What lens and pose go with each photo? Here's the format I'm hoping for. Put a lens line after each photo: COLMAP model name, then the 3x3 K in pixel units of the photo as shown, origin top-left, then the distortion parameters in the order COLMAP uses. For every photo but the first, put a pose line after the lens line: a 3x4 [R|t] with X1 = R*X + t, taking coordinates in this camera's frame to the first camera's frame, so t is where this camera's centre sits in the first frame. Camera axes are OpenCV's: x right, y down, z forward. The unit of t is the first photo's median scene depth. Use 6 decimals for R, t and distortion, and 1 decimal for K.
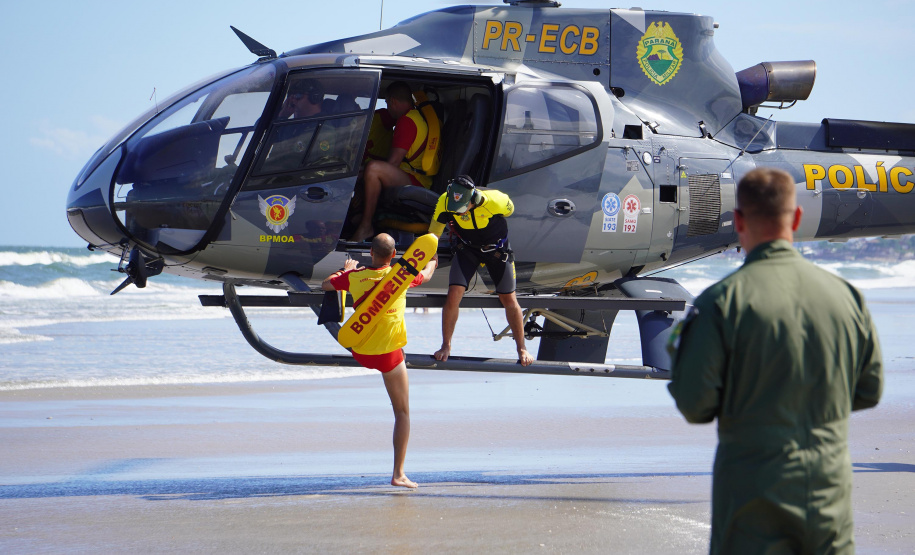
lens RADIAL K [[4714.5, 0, 457.5], [0, 4714.5, 277.5], [0, 0, 1]] dist [2.030975, 1.749298]
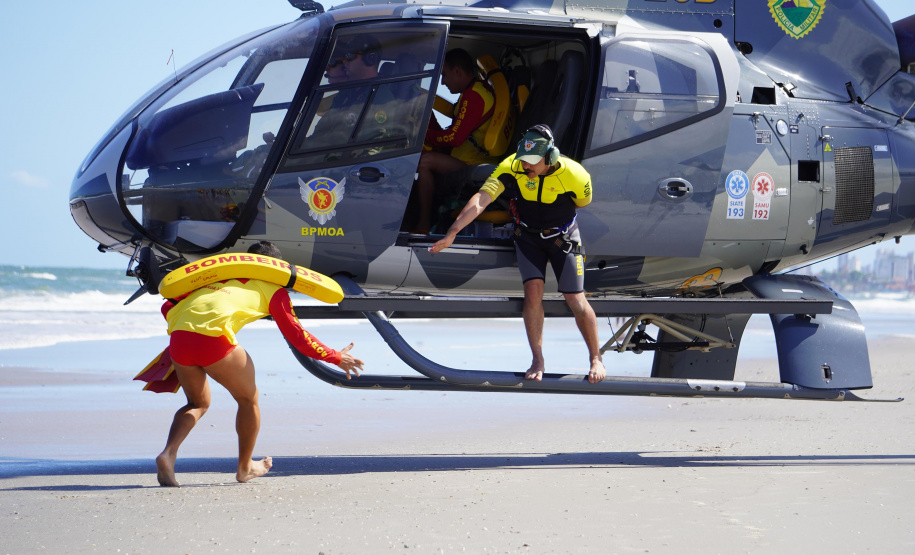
lens RADIAL K [[4382.6, 0, 457.5], [0, 4382.6, 277.5], [0, 0, 1]] dist [1.768384, 1.409552]
pose [[0.999259, -0.015878, -0.035054, 0.010858], [0.015424, 0.999794, -0.013187, 0.009702], [0.035256, 0.012637, 0.999298, 0.241957]]
